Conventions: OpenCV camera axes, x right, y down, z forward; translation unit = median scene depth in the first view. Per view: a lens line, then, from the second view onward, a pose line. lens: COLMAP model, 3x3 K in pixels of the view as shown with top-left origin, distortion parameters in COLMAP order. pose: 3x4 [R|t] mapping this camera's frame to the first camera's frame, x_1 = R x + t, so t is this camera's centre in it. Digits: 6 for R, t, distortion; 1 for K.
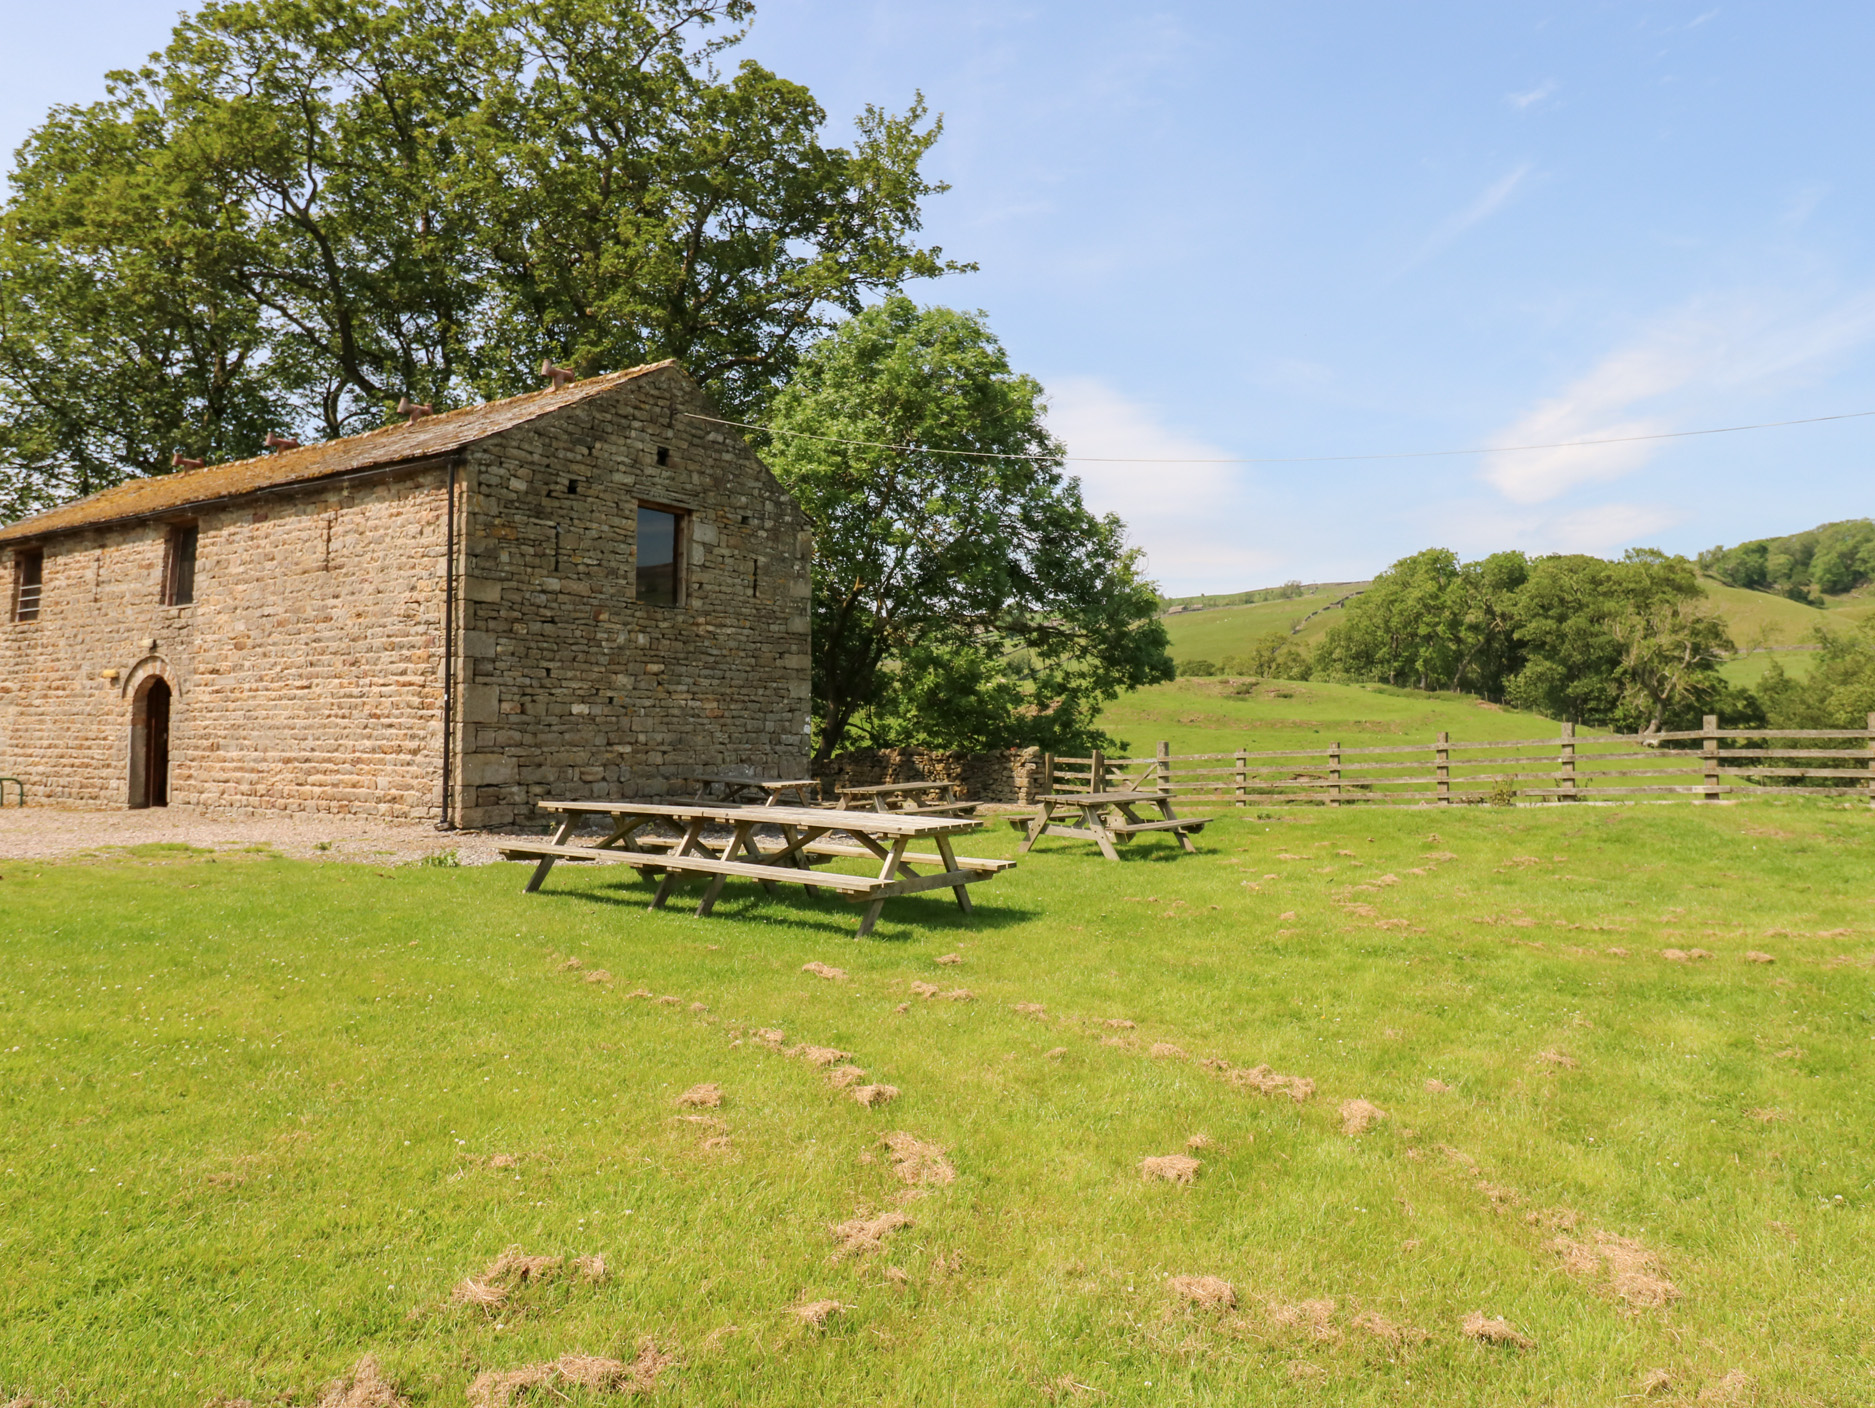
lens RADIAL K [[1294.1, 0, 936.0], [0, 1294.1, 669.4], [0, 0, 1]] dist [0.002613, -0.001452]
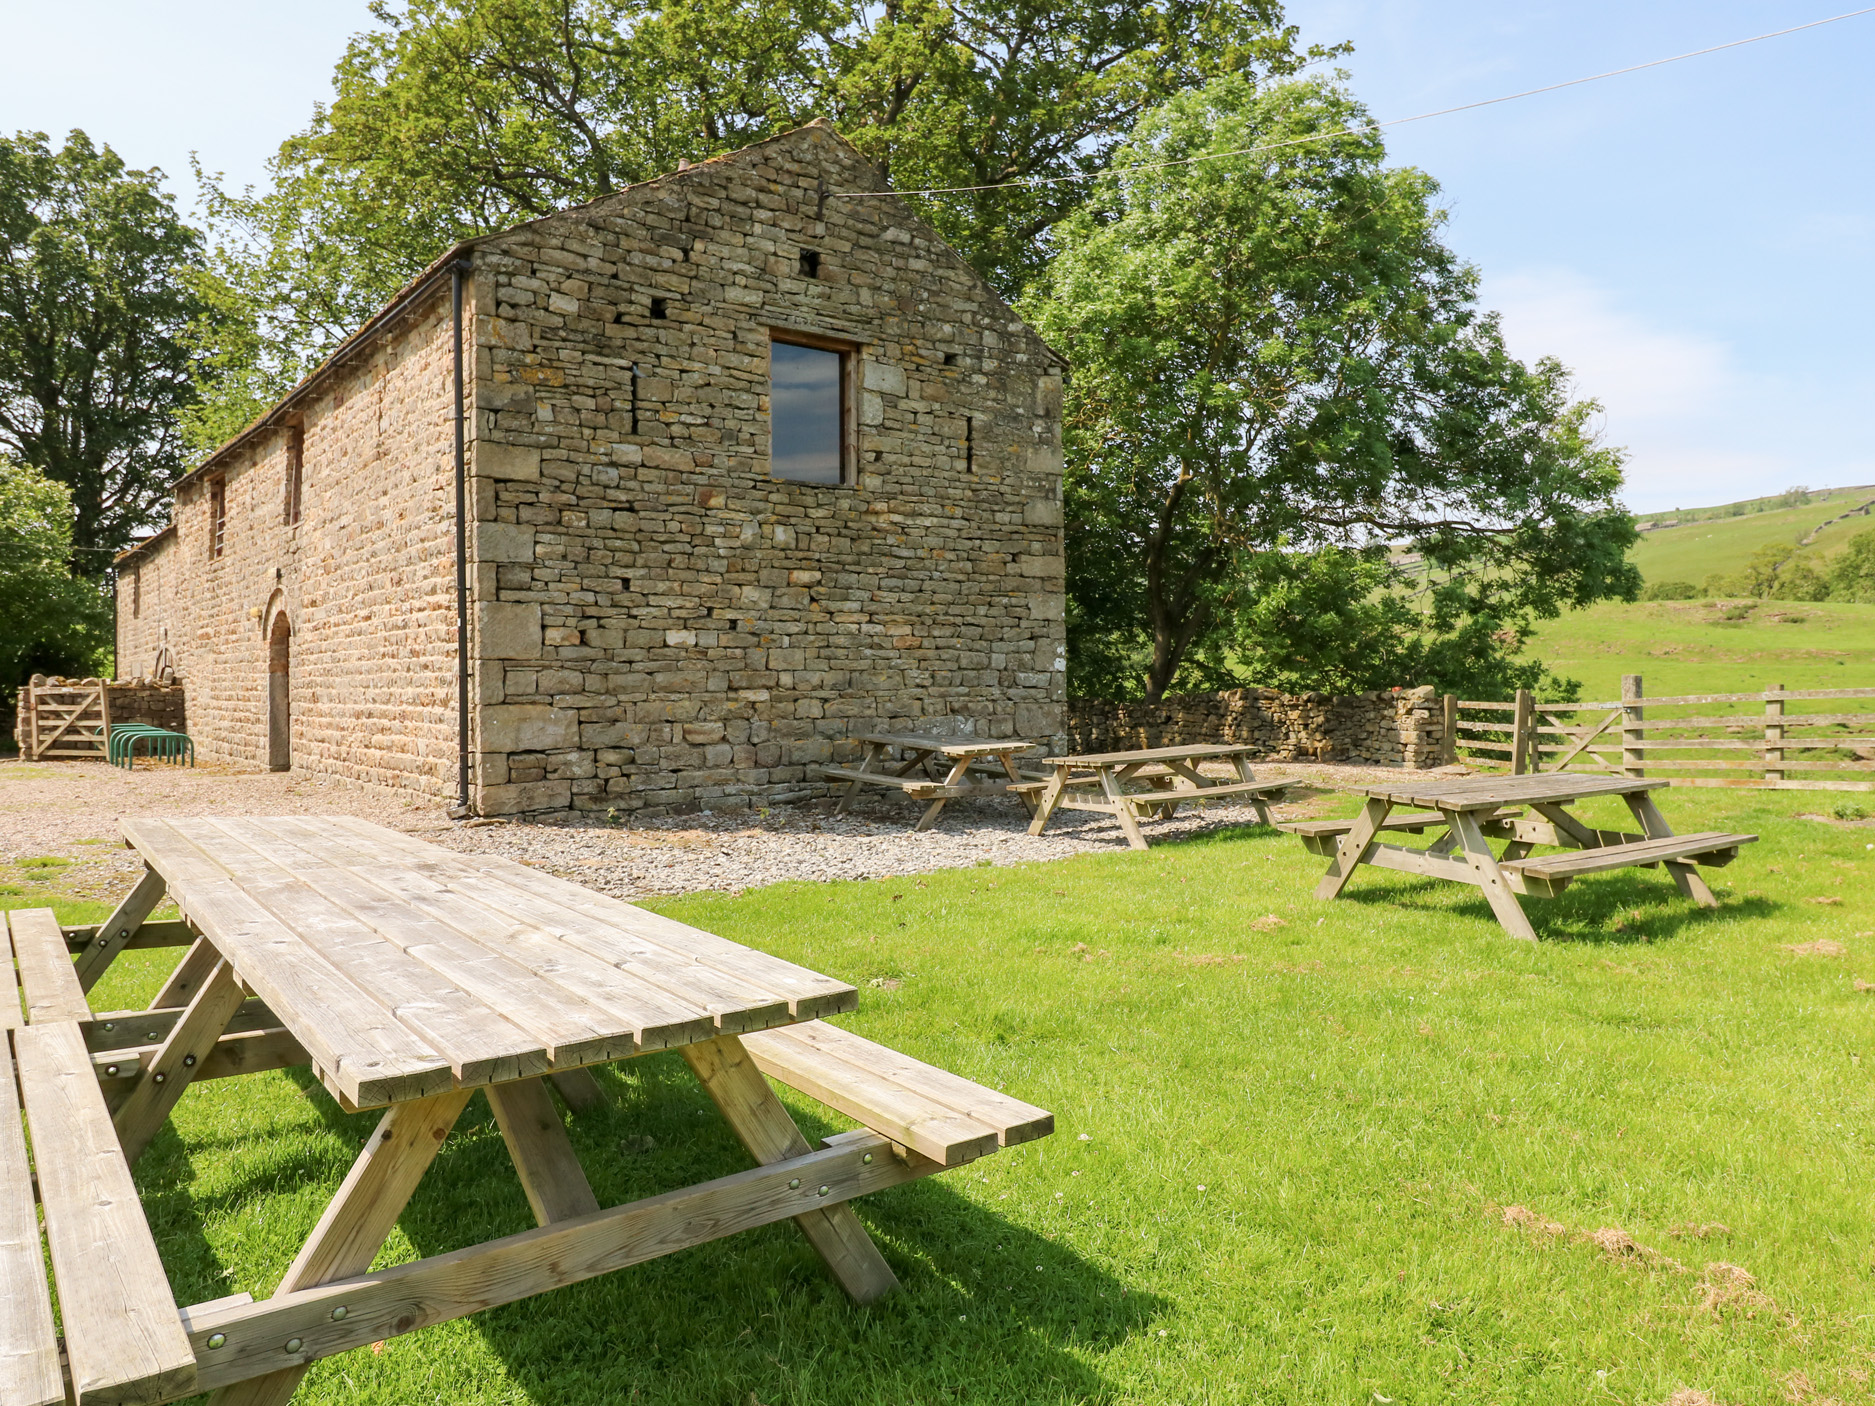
lens RADIAL K [[1321.4, 0, 940.3], [0, 1321.4, 675.5], [0, 0, 1]] dist [0.006116, -0.003900]
pose [[0.953649, -0.013516, -0.300617, 0.056481], [0.028210, 0.998607, 0.044594, 0.020672], [0.299596, -0.051008, 0.952702, 0.337194]]
